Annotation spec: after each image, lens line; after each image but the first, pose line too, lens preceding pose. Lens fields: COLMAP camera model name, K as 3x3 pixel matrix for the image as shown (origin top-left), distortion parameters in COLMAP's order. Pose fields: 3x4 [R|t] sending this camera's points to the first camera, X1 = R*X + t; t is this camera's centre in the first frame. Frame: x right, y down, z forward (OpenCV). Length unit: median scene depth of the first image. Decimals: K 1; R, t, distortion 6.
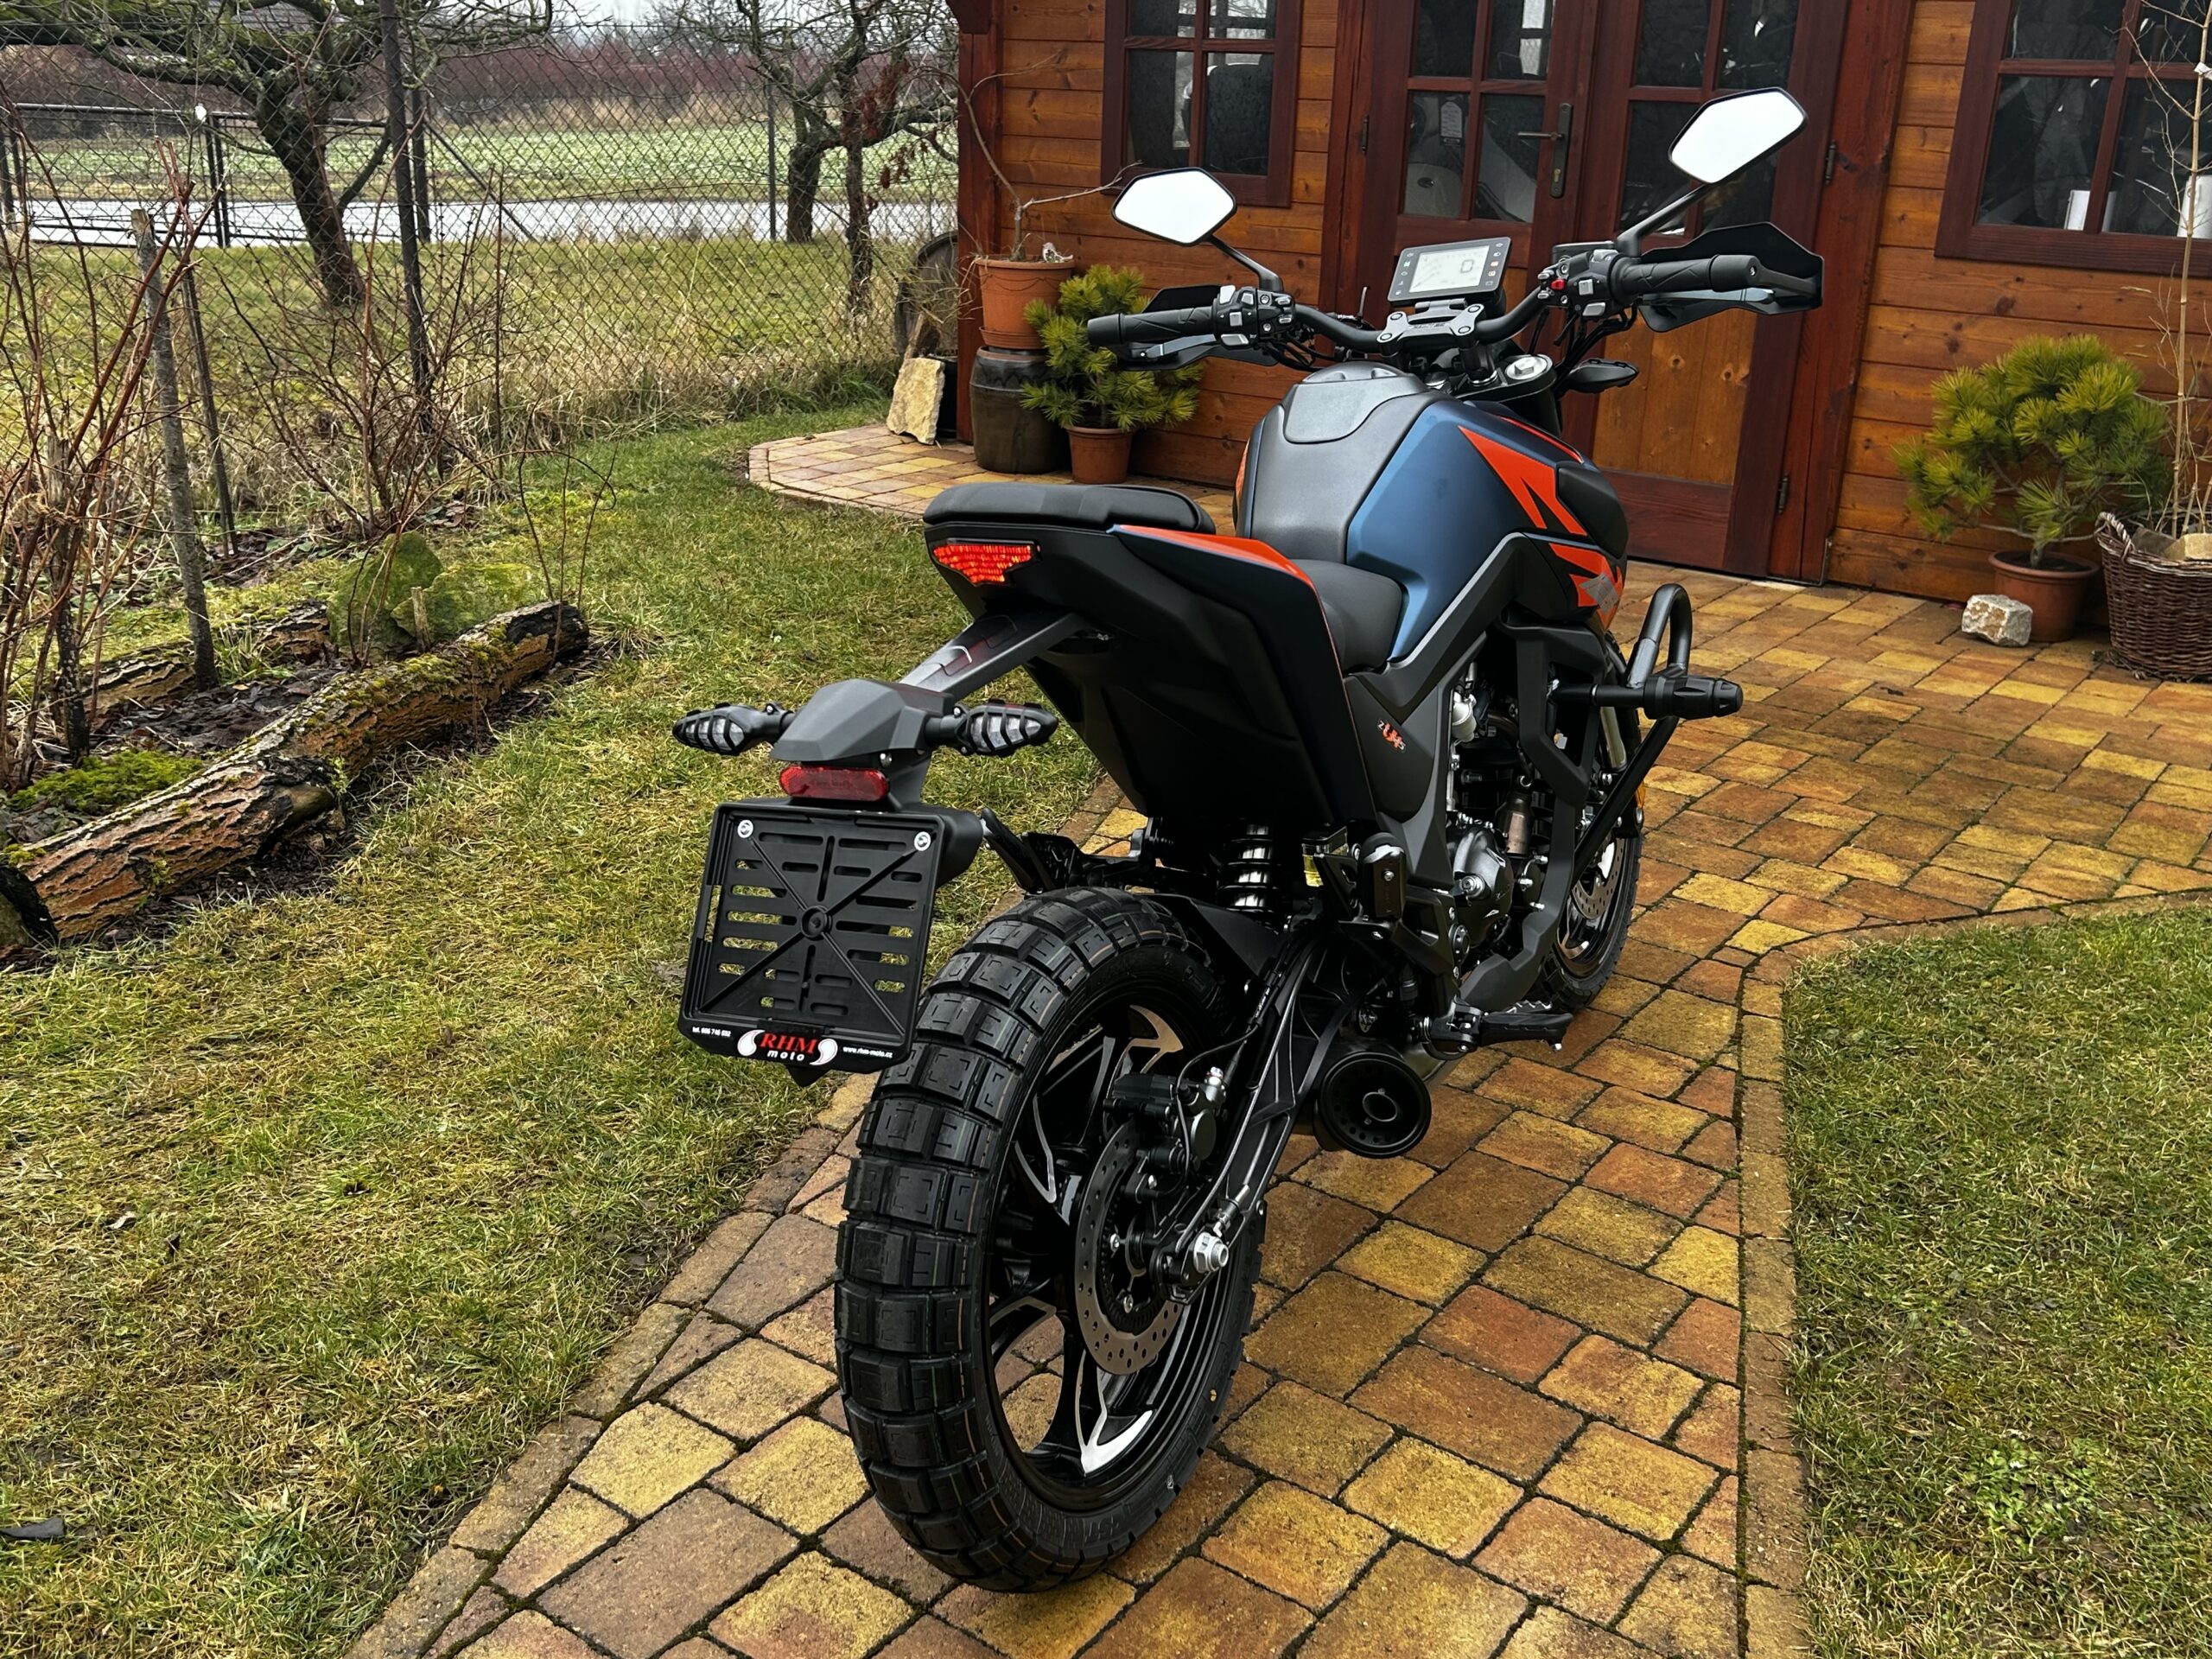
lens RADIAL K [[2189.5, 0, 1109.4], [0, 2189.5, 816.9], [0, 0, 1]] dist [0.023123, 0.000000]
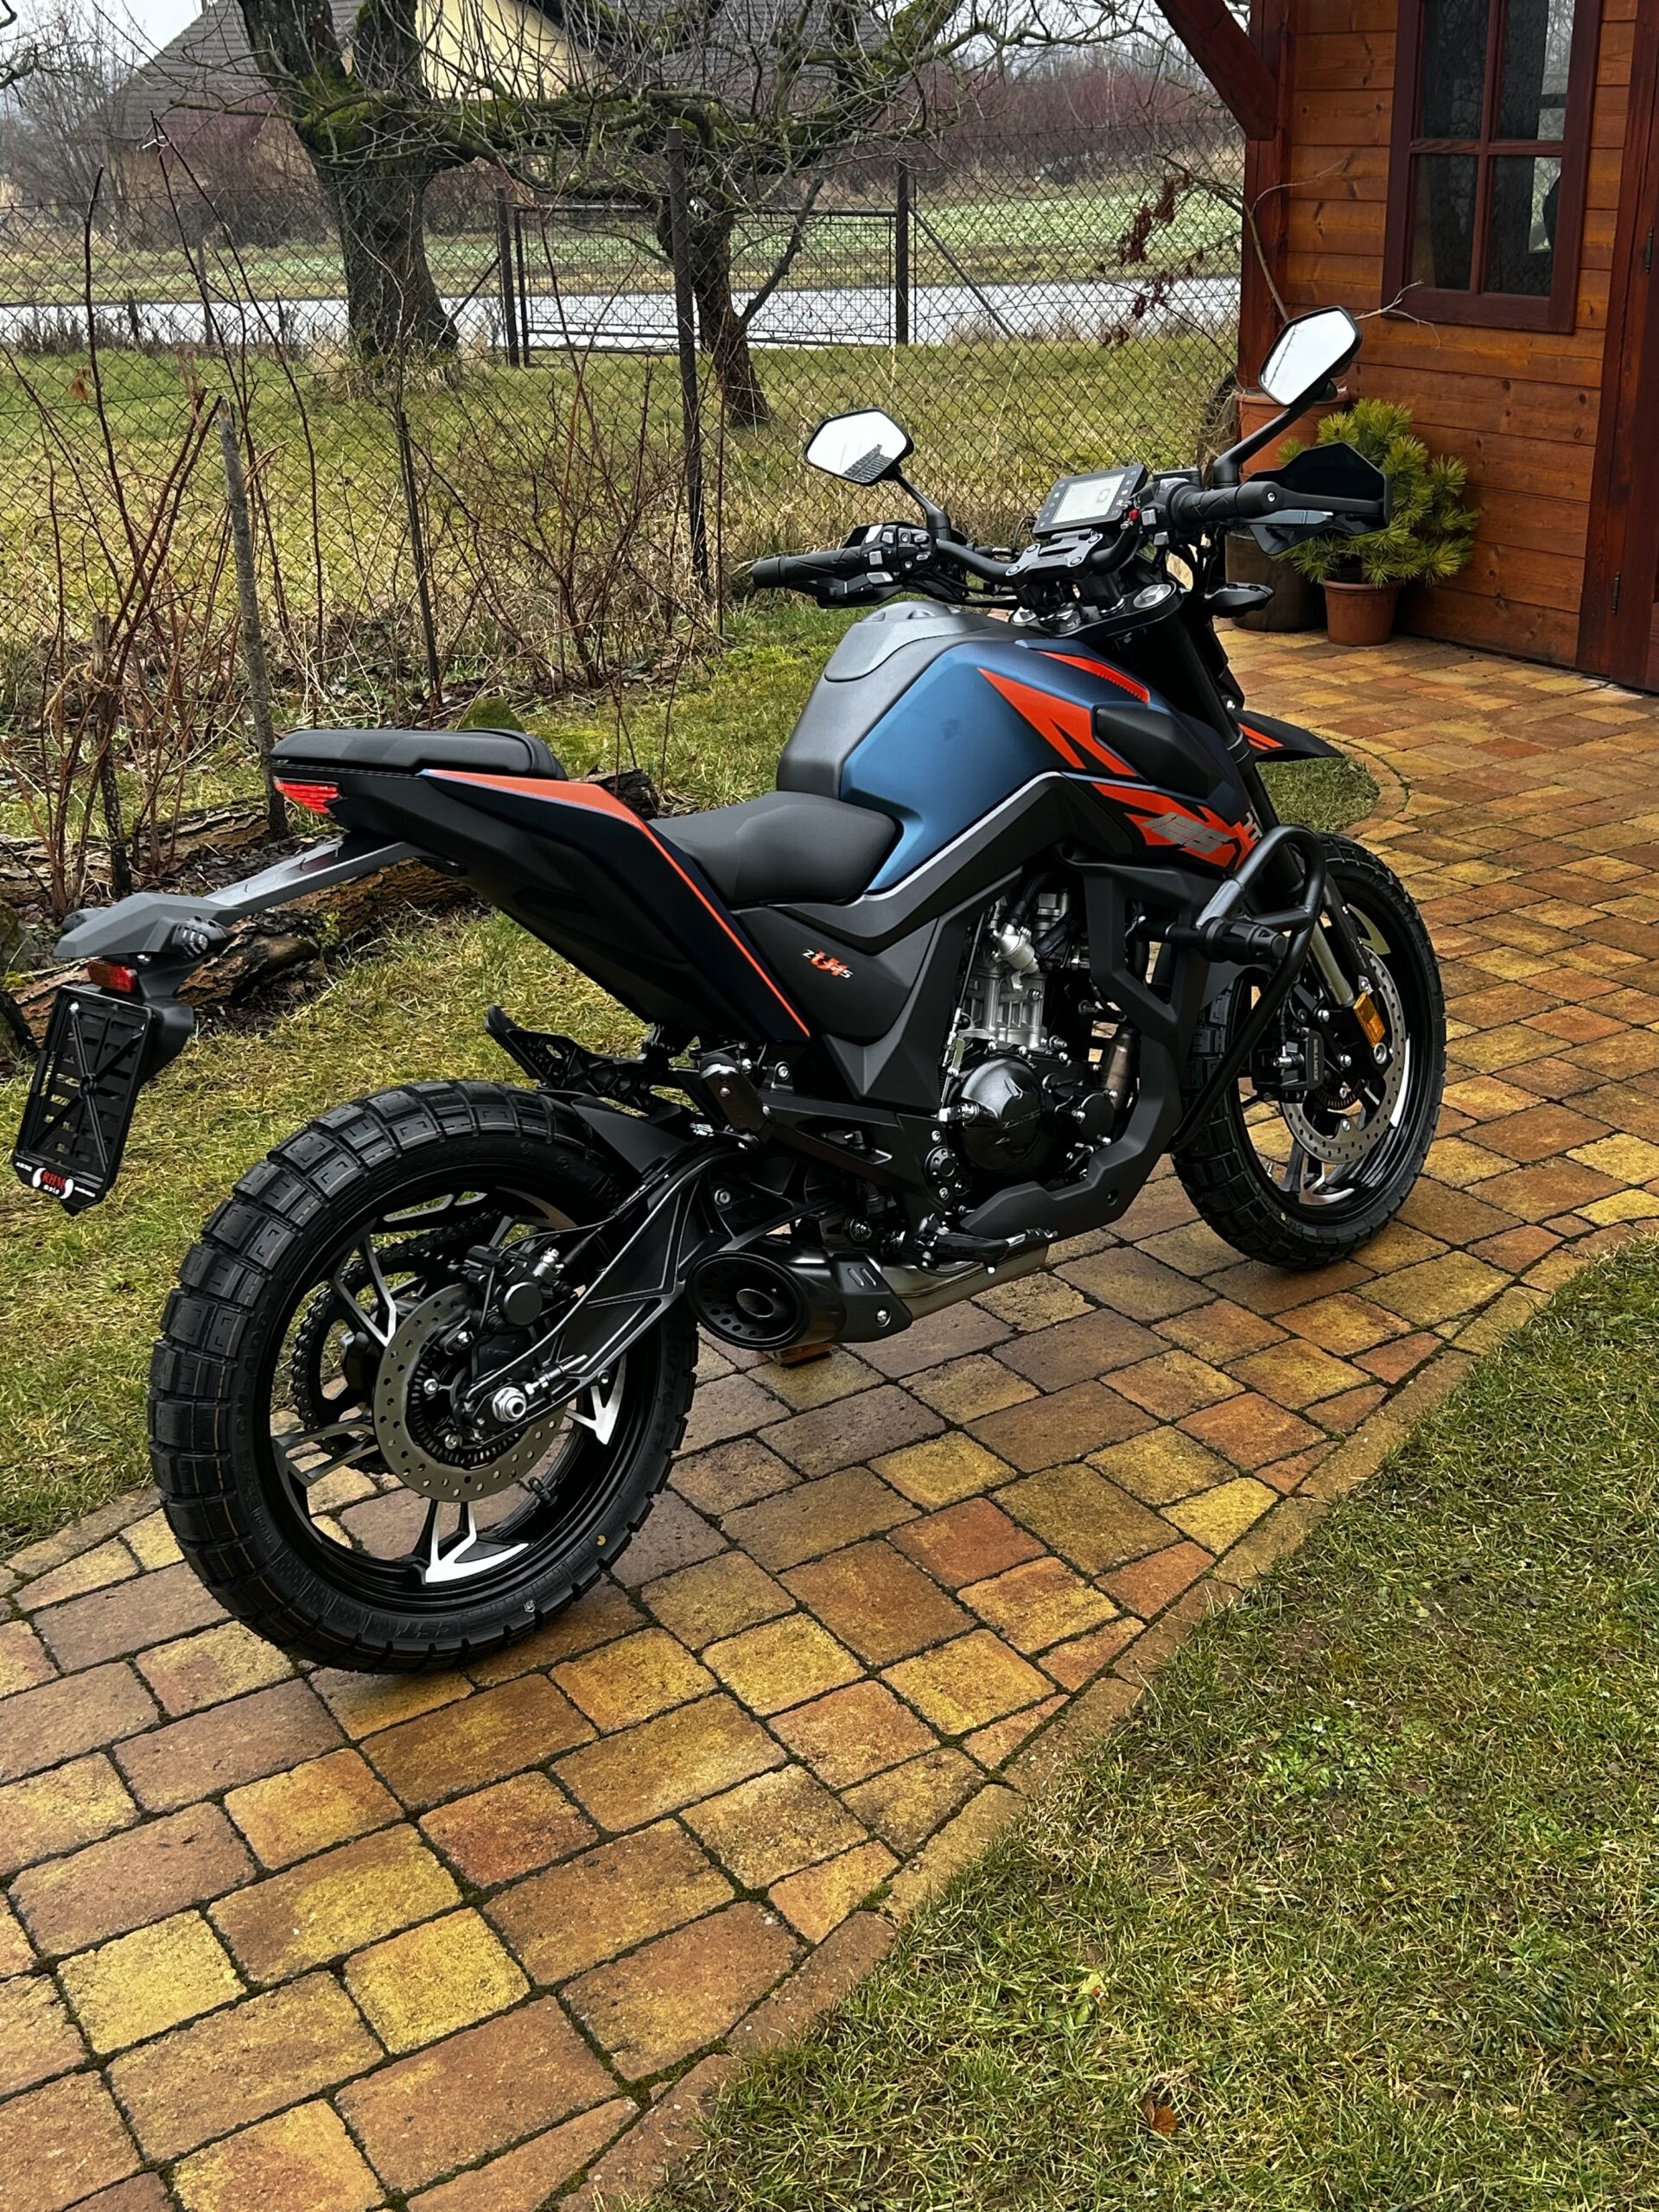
lens RADIAL K [[2530.4, 0, 866.4], [0, 2530.4, 1135.3], [0, 0, 1]] dist [0.059353, 0.000000]
pose [[0.932647, 0.092270, -0.348792, 0.494209], [-0.071613, 0.994853, 0.071689, -0.037408], [0.353612, -0.041882, 0.934454, -0.125610]]
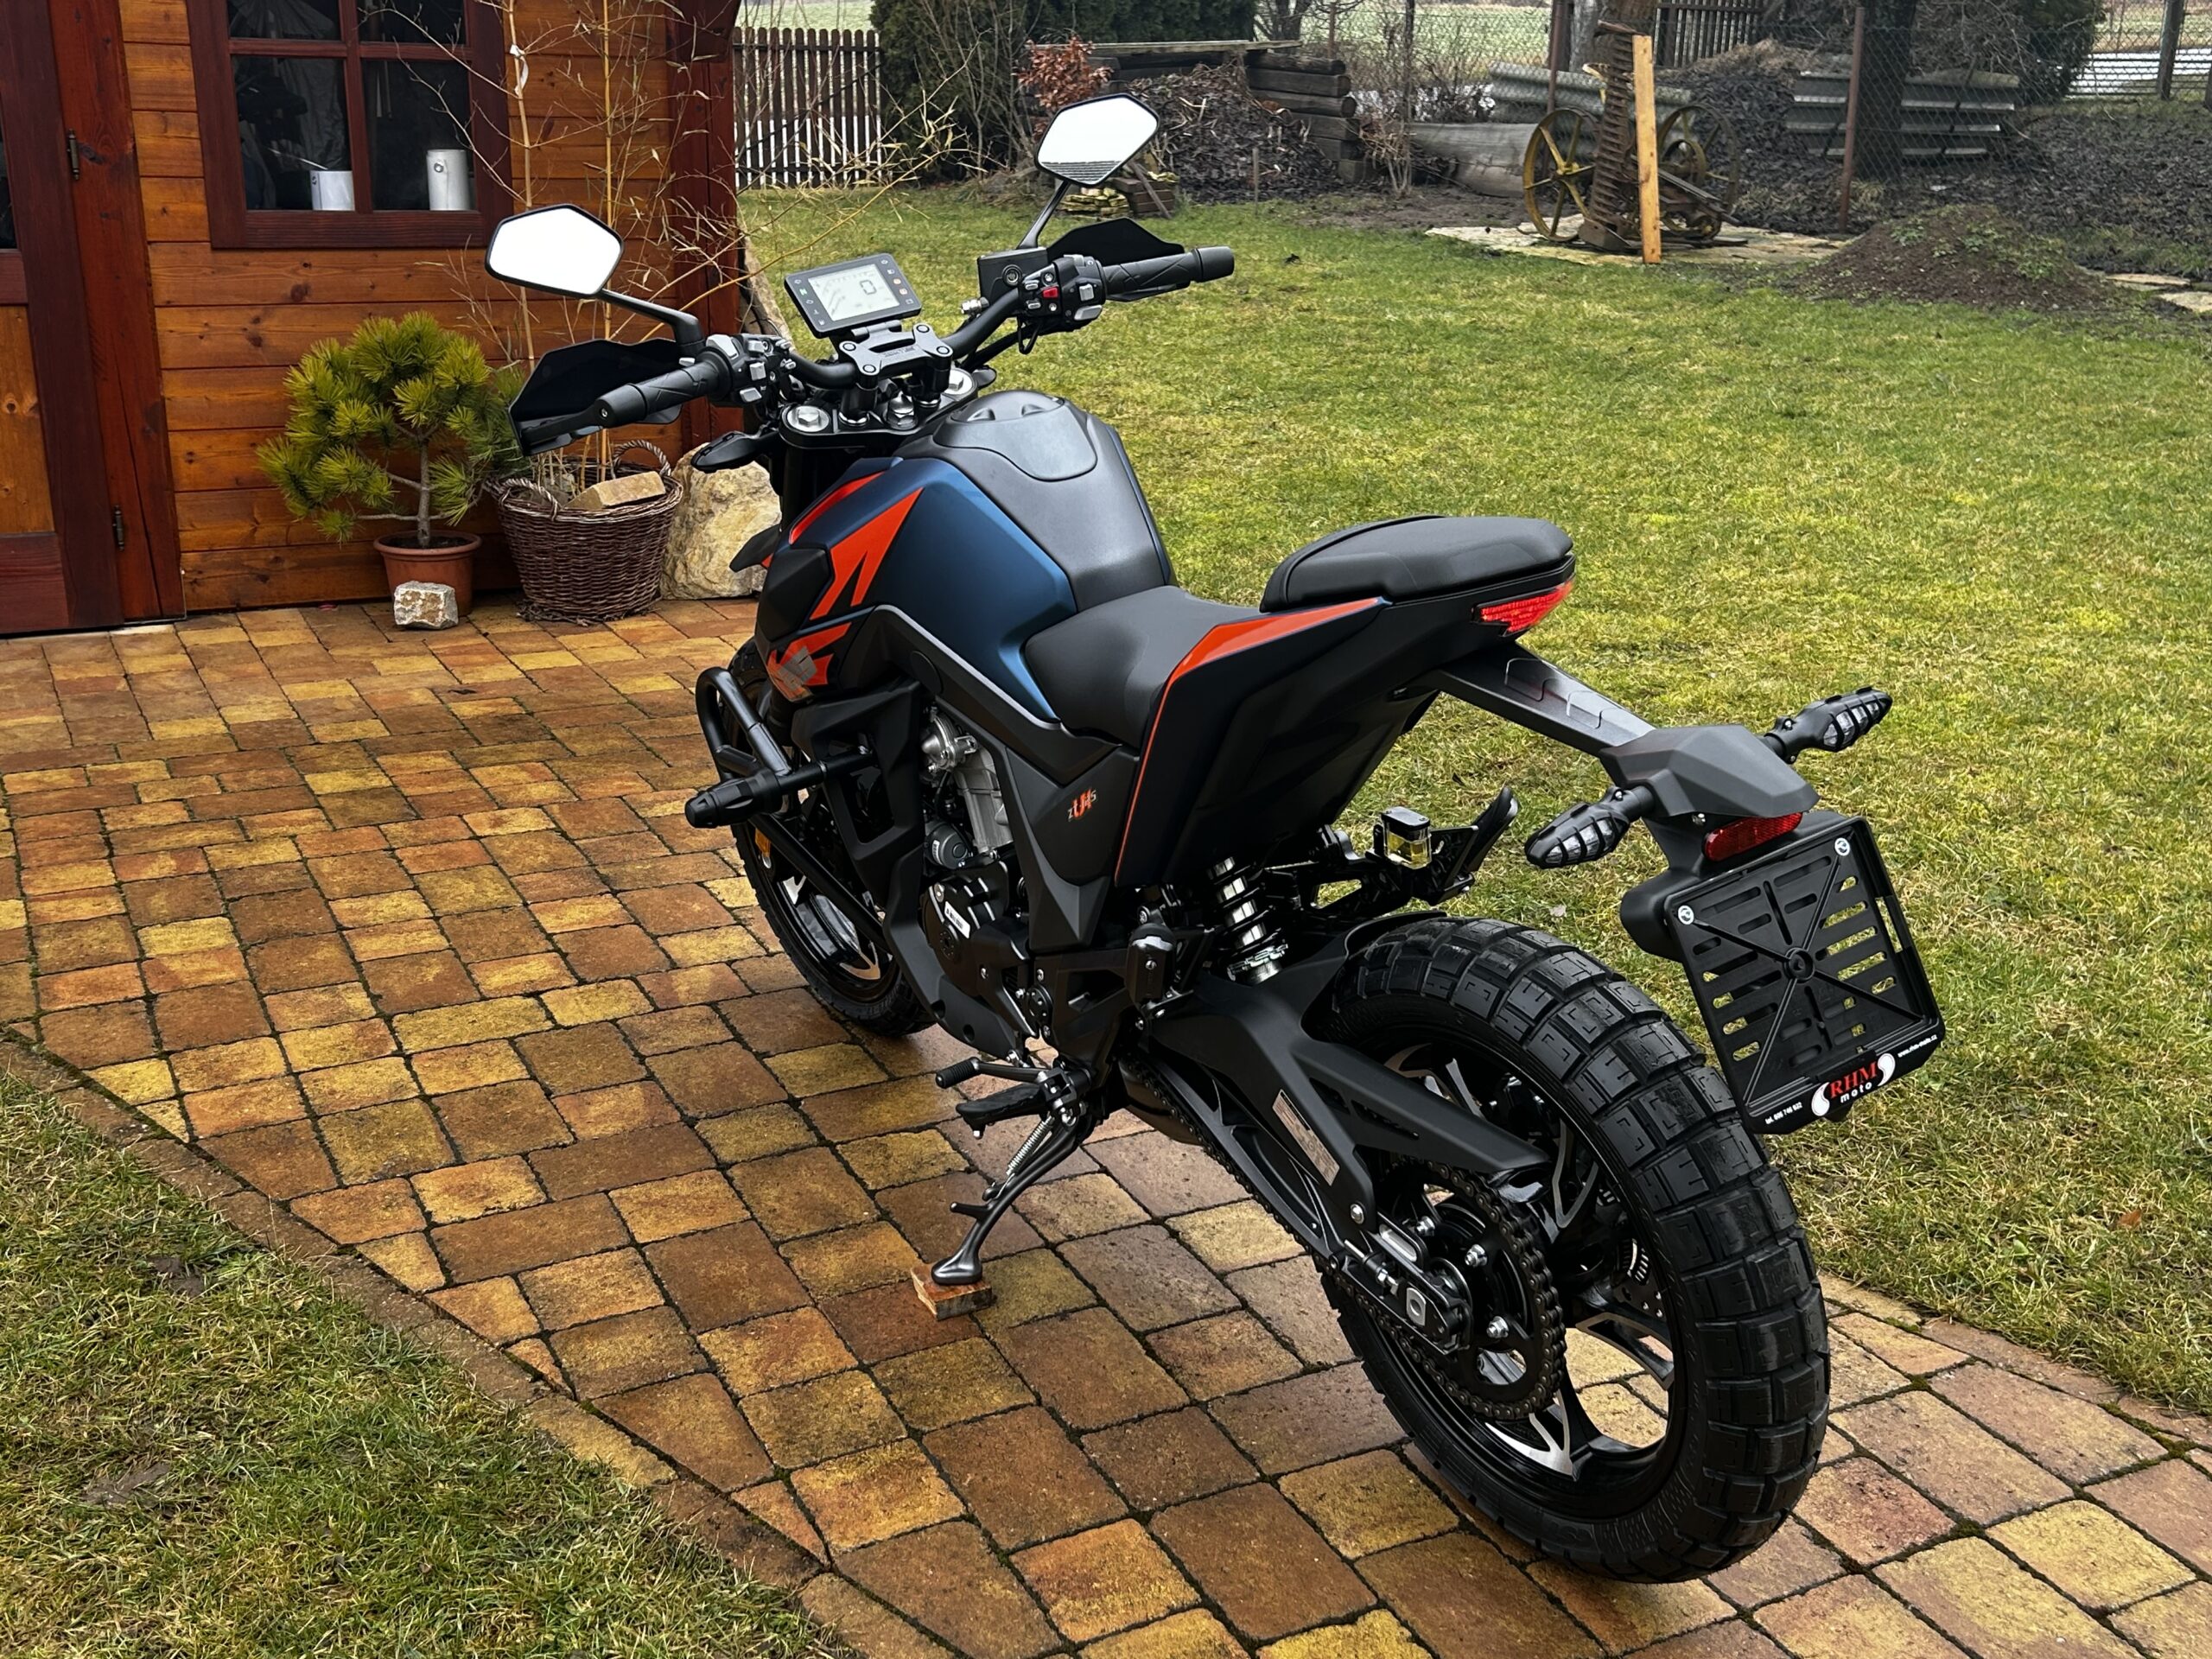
lens RADIAL K [[2292.3, 0, 1115.1], [0, 2292.3, 807.8], [0, 0, 1]] dist [0.035684, 0.000000]
pose [[0.454989, -0.294195, 0.840497, -0.713698], [0.292781, 0.940799, 0.170811, -0.181878], [-0.840990, 0.168364, 0.514188, 0.447142]]
